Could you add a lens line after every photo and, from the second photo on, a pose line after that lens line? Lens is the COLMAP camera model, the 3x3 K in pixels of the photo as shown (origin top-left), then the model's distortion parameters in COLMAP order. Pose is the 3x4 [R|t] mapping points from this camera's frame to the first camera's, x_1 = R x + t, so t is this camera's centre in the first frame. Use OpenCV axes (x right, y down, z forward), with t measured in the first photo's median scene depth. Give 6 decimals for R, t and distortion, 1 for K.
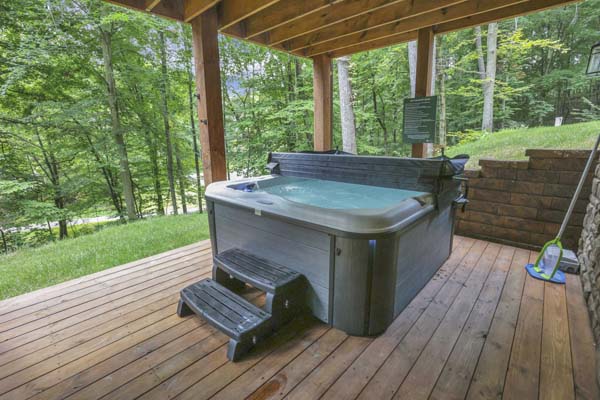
lens RADIAL K [[276.2, 0, 302.1], [0, 276.2, 201.8], [0, 0, 1]] dist [-0.047126, 0.013090]
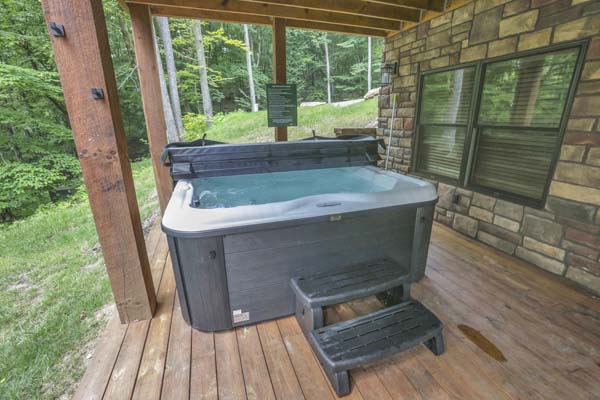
lens RADIAL K [[276.2, 0, 304.9], [0, 276.2, 203.3], [0, 0, 1]] dist [-0.047126, 0.013090]
pose [[0.467985, -0.259957, 0.844637, -0.548982], [0.208511, 0.961253, 0.180319, -0.104080], [-0.858786, 0.091730, 0.504056, 0.412467]]
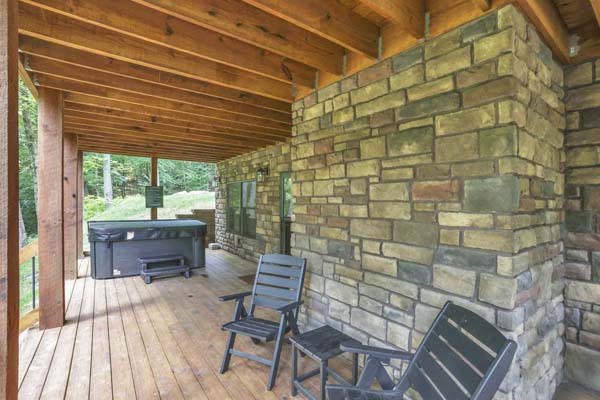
lens RADIAL K [[276.2, 0, 301.5], [0, 276.2, 202.3], [0, 0, 1]] dist [-0.047126, 0.013090]
pose [[0.185232, 0.000566, 0.982695, -1.401055], [0.219635, 0.974679, -0.041961, 0.071537], [-0.957836, 0.223606, 0.180417, -0.433303]]
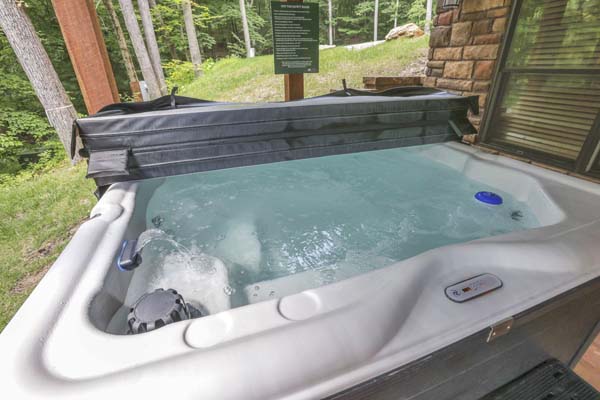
lens RADIAL K [[276.2, 0, 304.2], [0, 276.2, 197.0], [0, 0, 1]] dist [-0.047126, 0.013090]
pose [[0.462856, -0.380045, 0.800831, -0.267685], [0.211849, 0.924677, 0.316375, -0.142940], [-0.860746, 0.023220, 0.508504, 0.643804]]
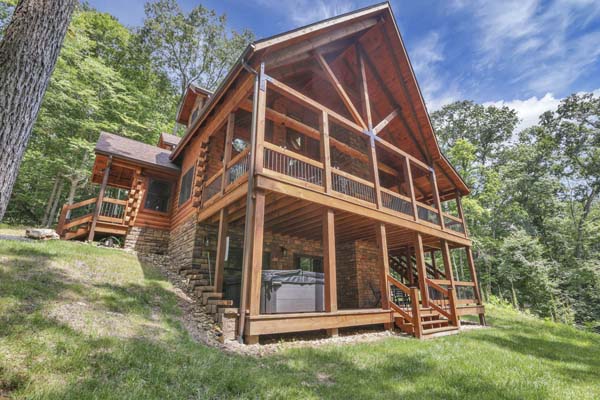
lens RADIAL K [[276.2, 0, 298.6], [0, 276.2, 198.9], [0, 0, 1]] dist [-0.047126, 0.013090]
pose [[-0.986164, 0.063218, 0.153248, -0.414061], [0.044287, 0.991301, -0.123940, -0.401011], [-0.159750, -0.115438, -0.980385, 2.928197]]
